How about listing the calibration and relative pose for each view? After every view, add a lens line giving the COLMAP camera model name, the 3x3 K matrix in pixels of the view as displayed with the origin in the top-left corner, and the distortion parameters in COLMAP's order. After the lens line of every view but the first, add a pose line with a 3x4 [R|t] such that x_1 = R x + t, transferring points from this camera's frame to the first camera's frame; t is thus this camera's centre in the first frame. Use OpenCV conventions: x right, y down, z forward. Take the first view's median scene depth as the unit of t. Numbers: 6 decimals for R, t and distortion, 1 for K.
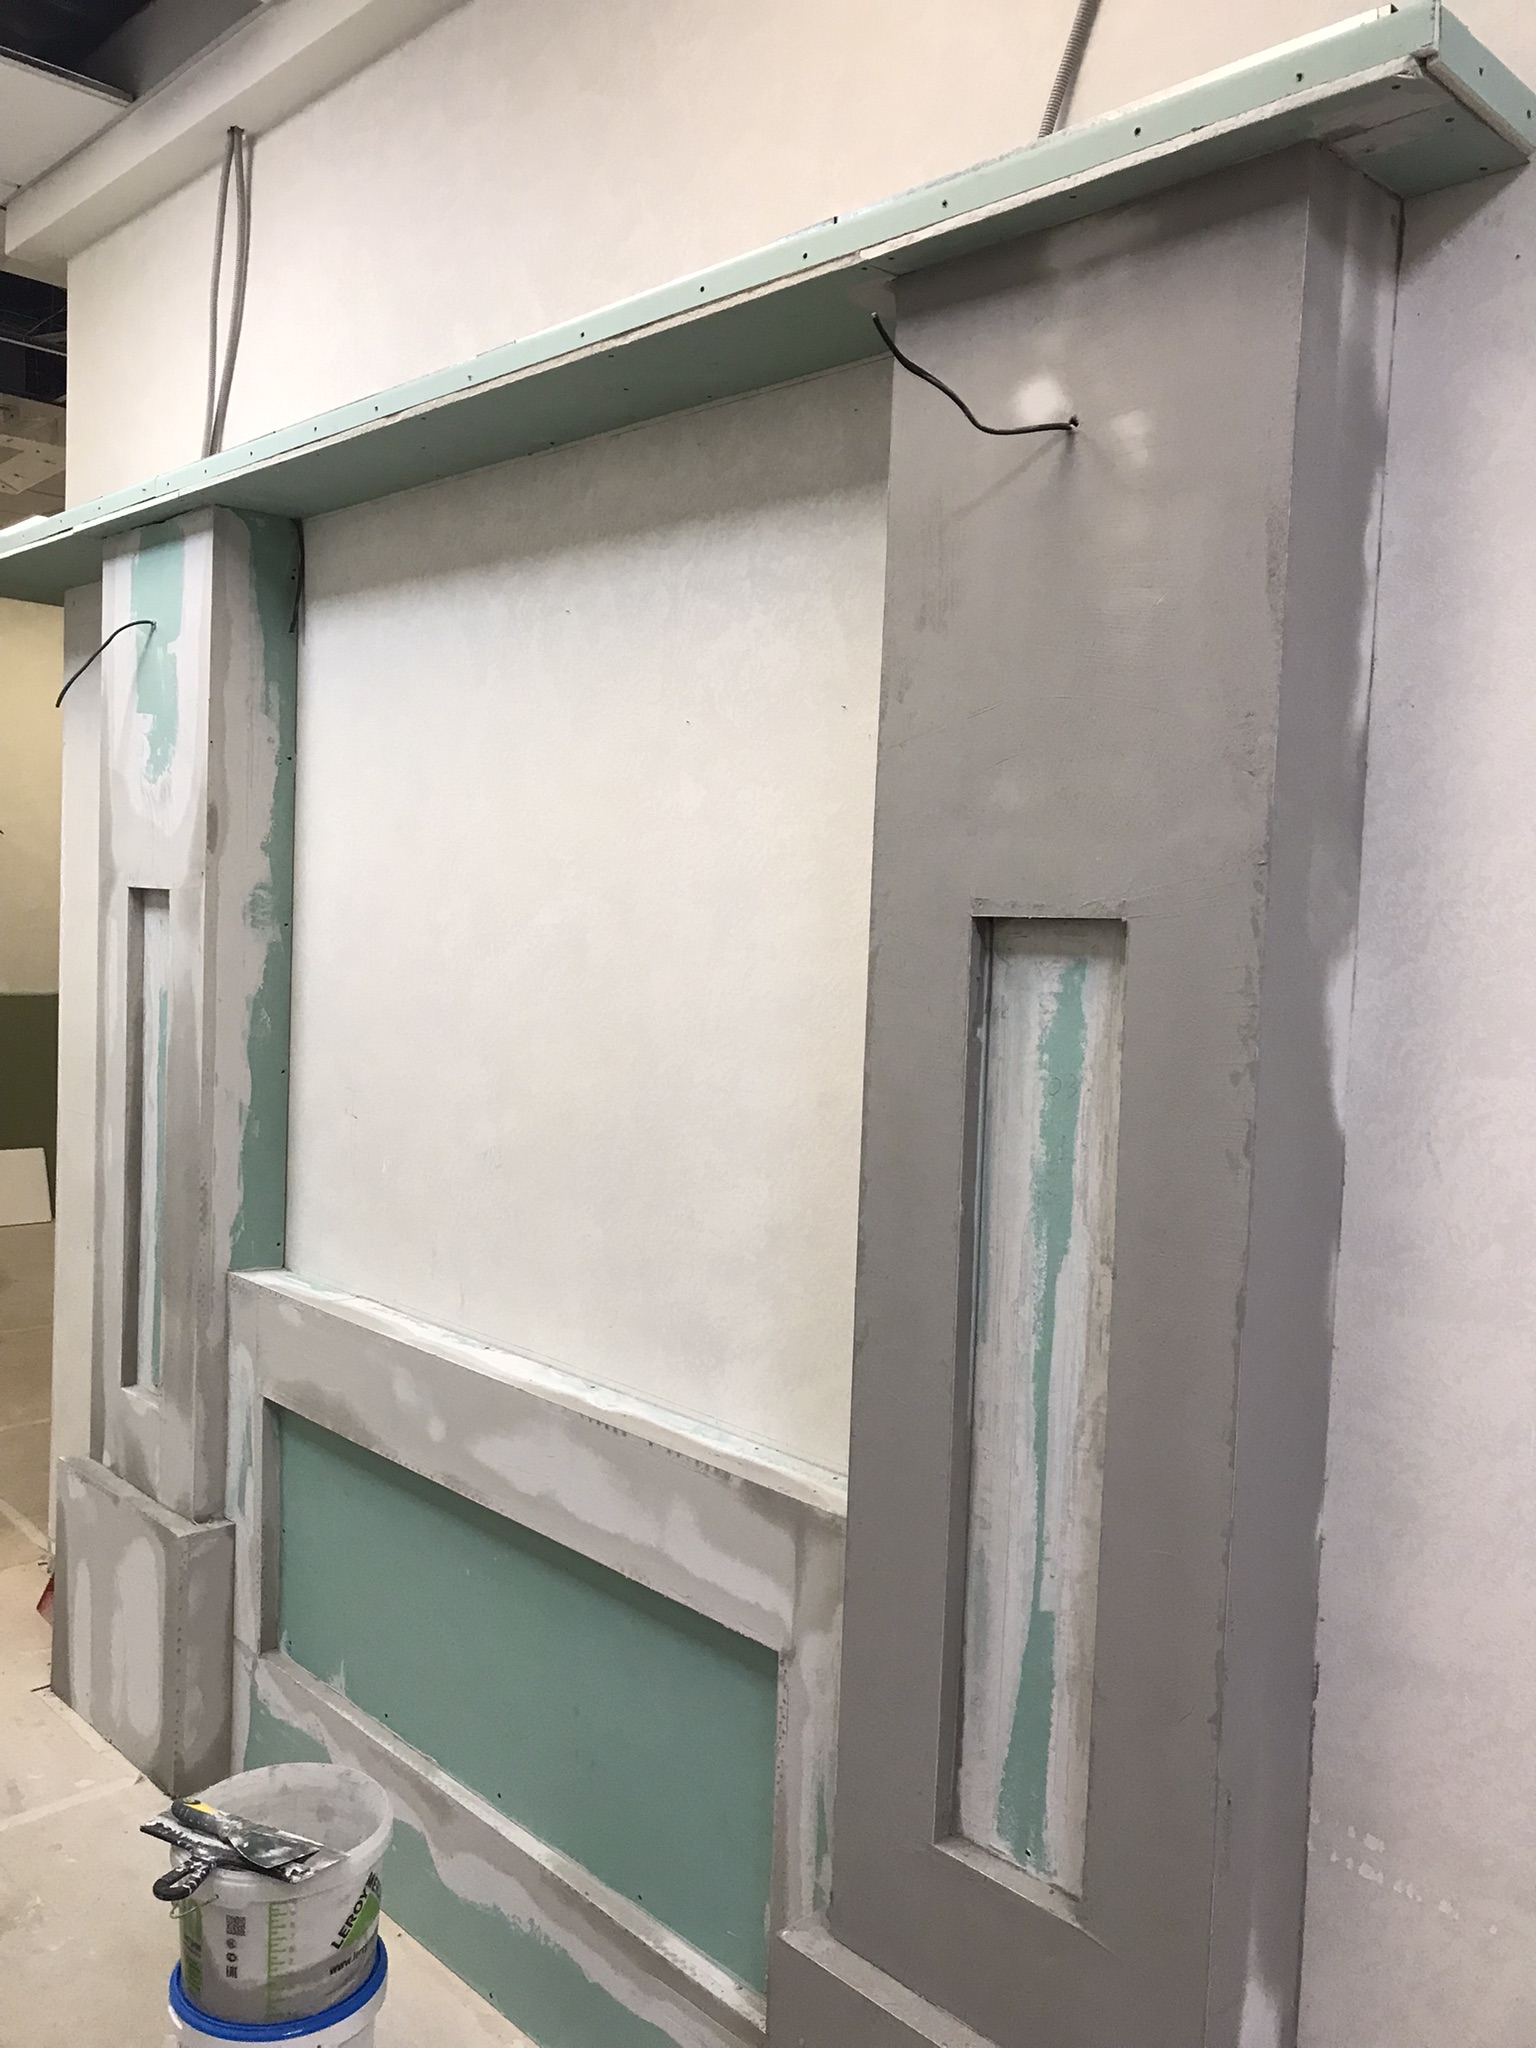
lens RADIAL K [[1674.2, 0, 767.6], [0, 1674.2, 1009.2], [0, 0, 1]] dist [-0.000357, 0.002321]
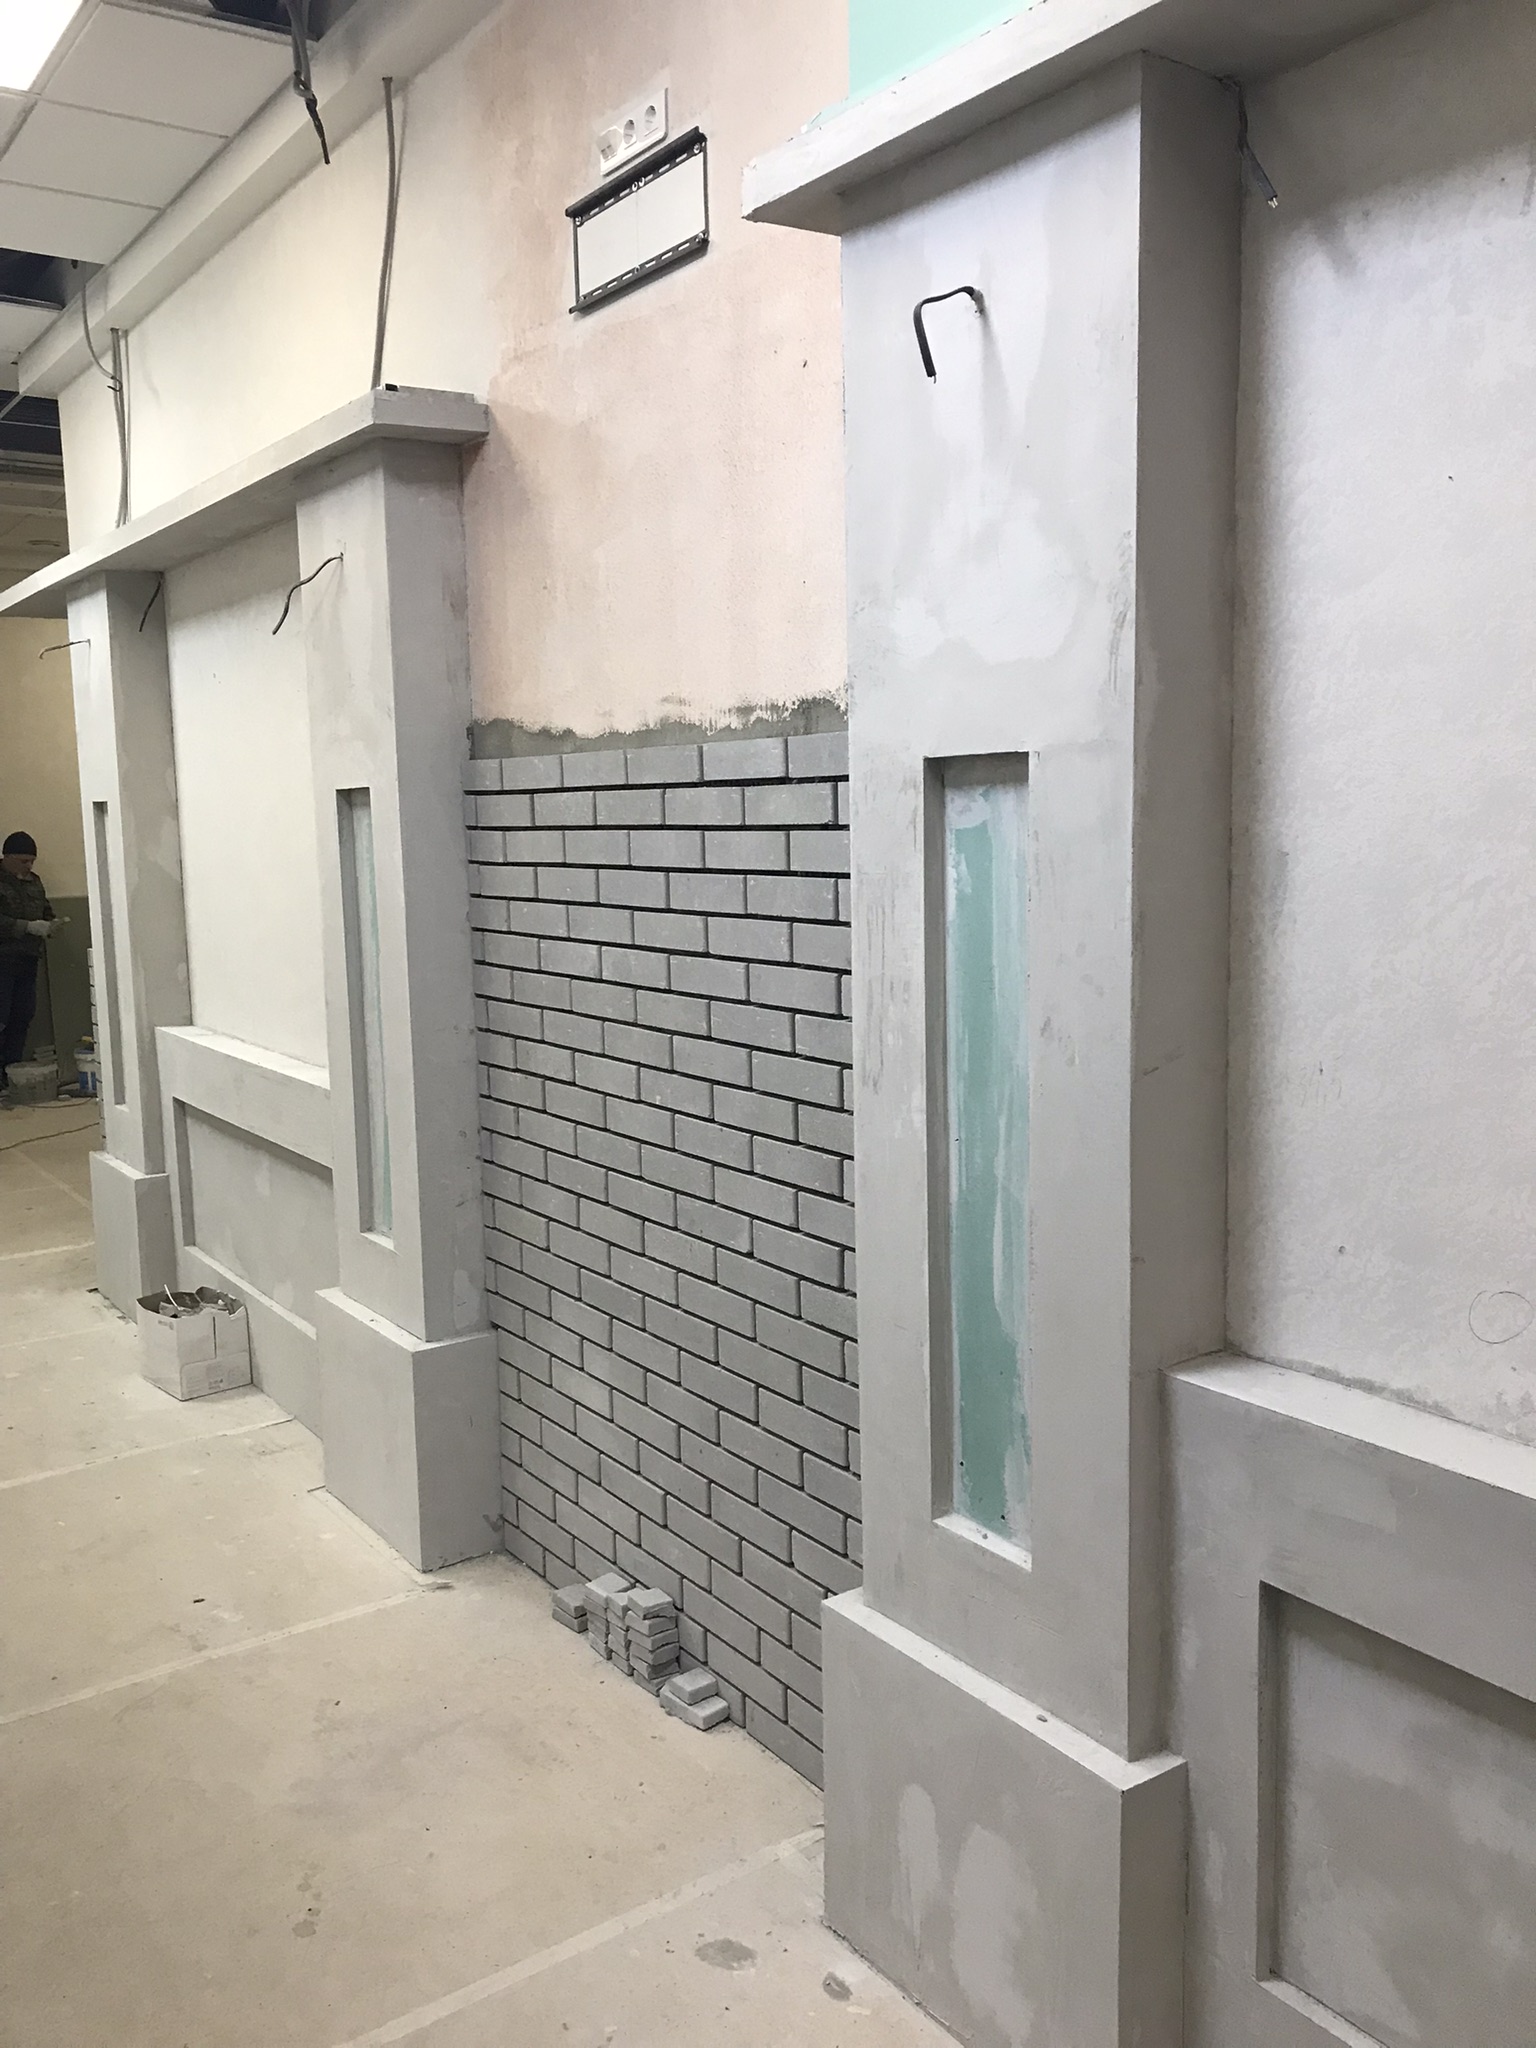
lens RADIAL K [[1674.2, 0, 777.1], [0, 1674.2, 1011.6], [0, 0, 1]] dist [-0.000357, 0.002321]
pose [[0.987932, -0.043864, -0.148550, 0.523264], [0.054755, 0.996041, 0.070035, 0.054038], [0.144890, -0.077323, 0.986422, -0.551852]]
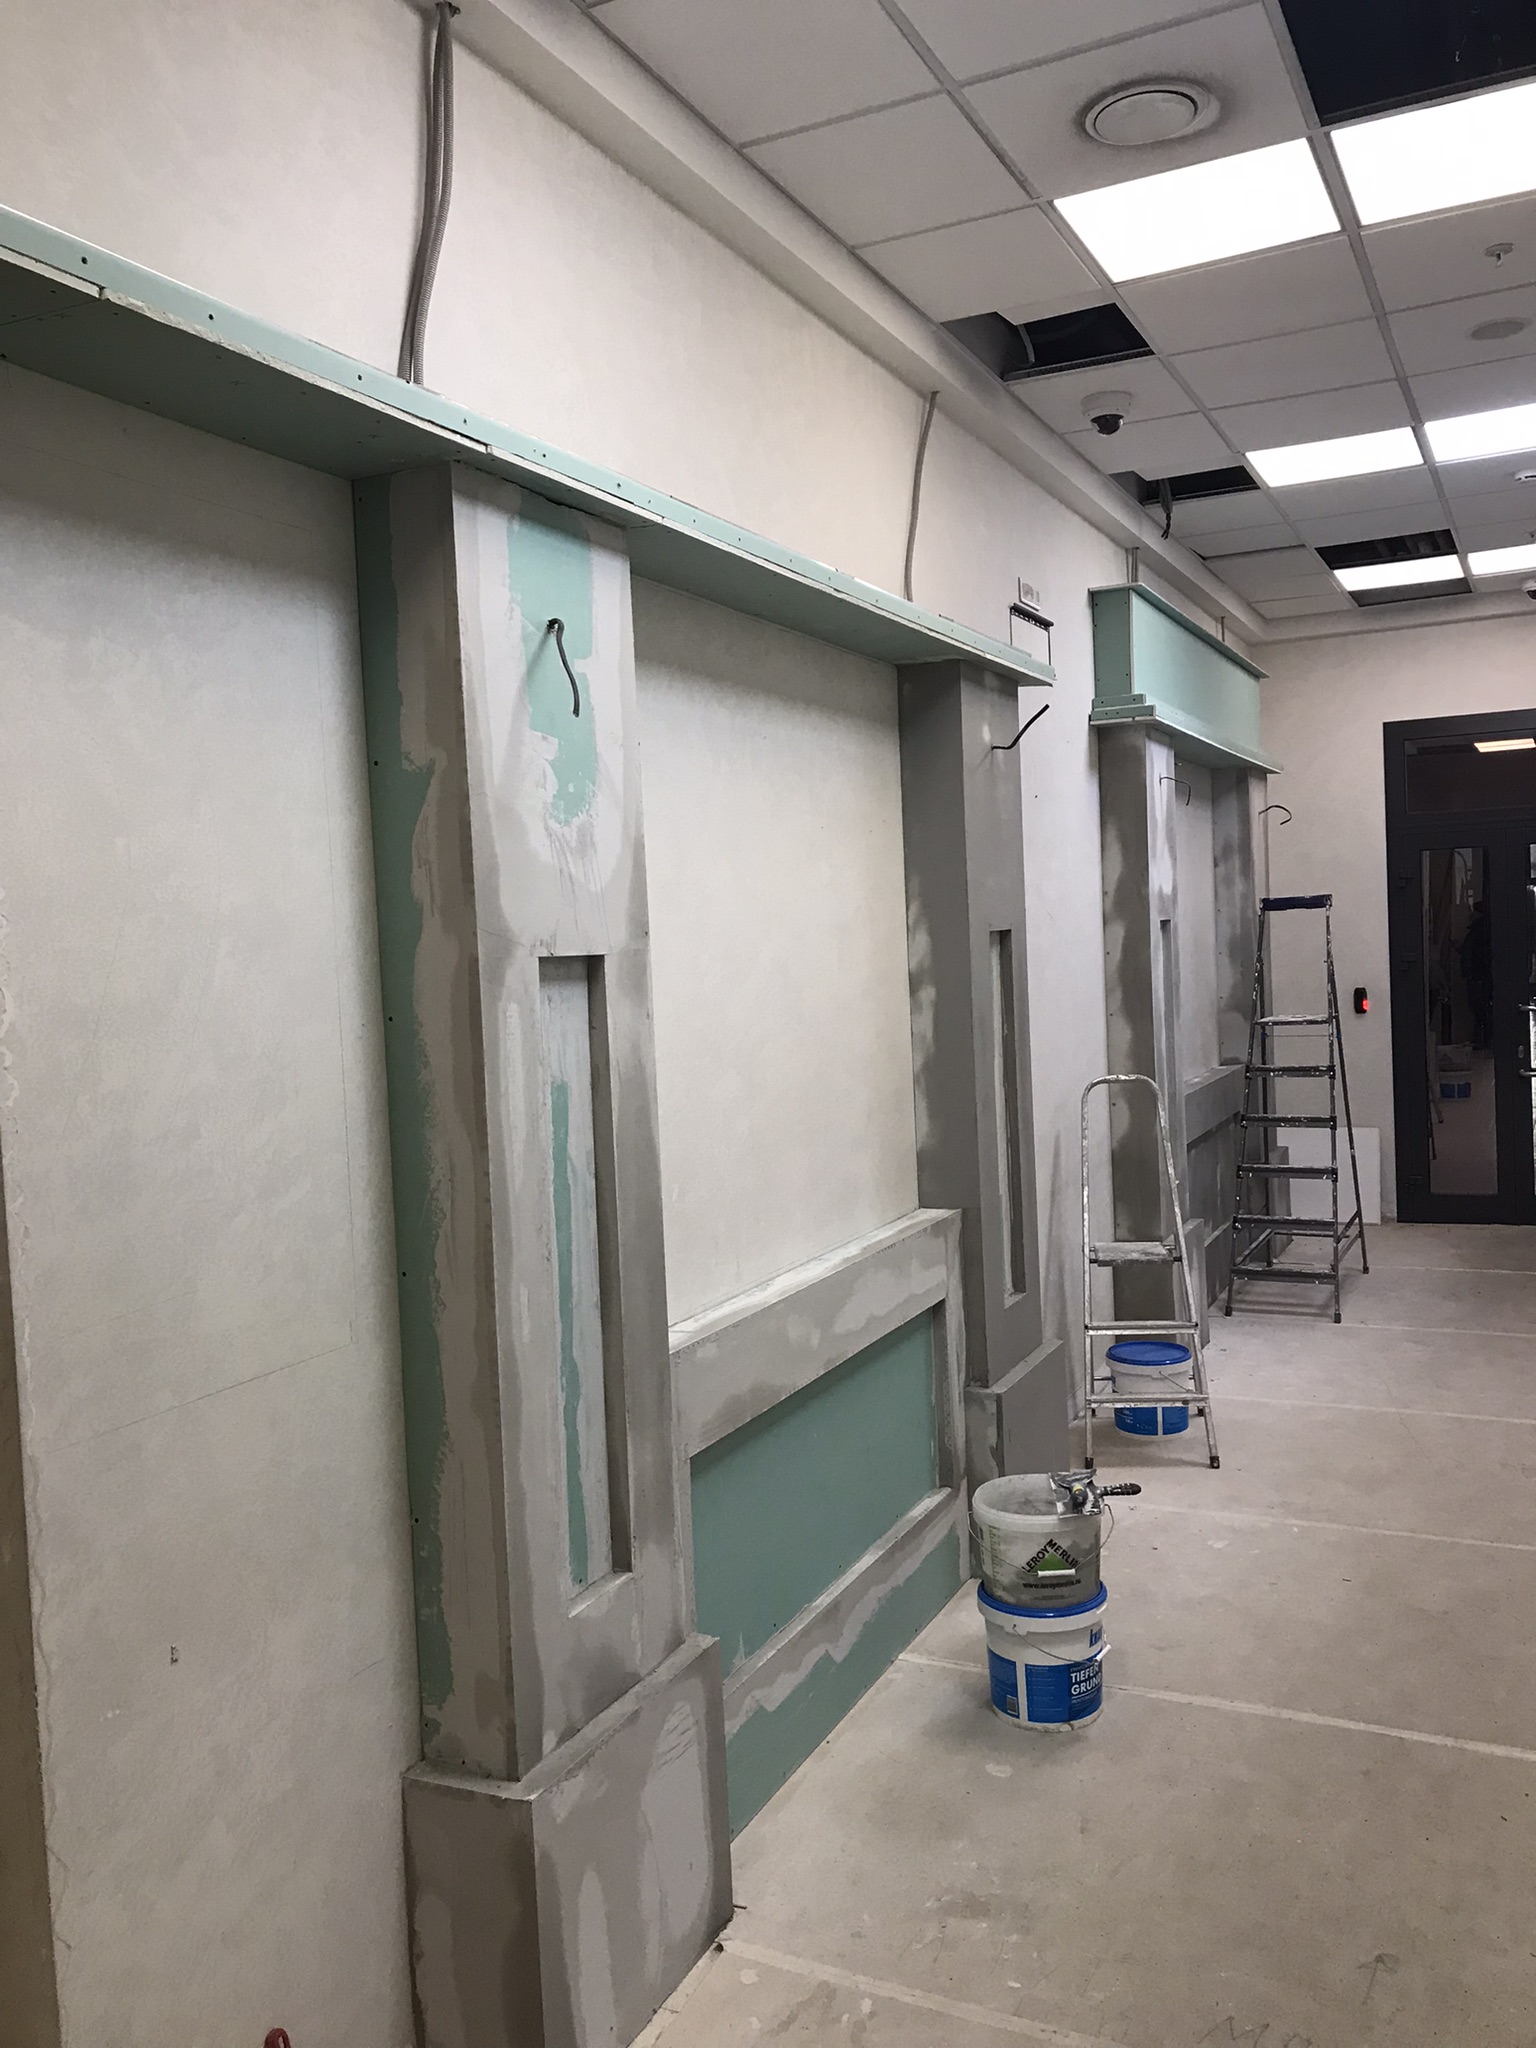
lens RADIAL K [[1674.2, 0, 777.4], [0, 1674.2, 1012.7], [0, 0, 1]] dist [-0.000357, 0.002321]
pose [[-0.347140, -0.069443, 0.935239, -1.458945], [0.082827, 0.991087, 0.104333, -0.152561], [-0.934149, 0.113681, -0.338294, 1.494526]]
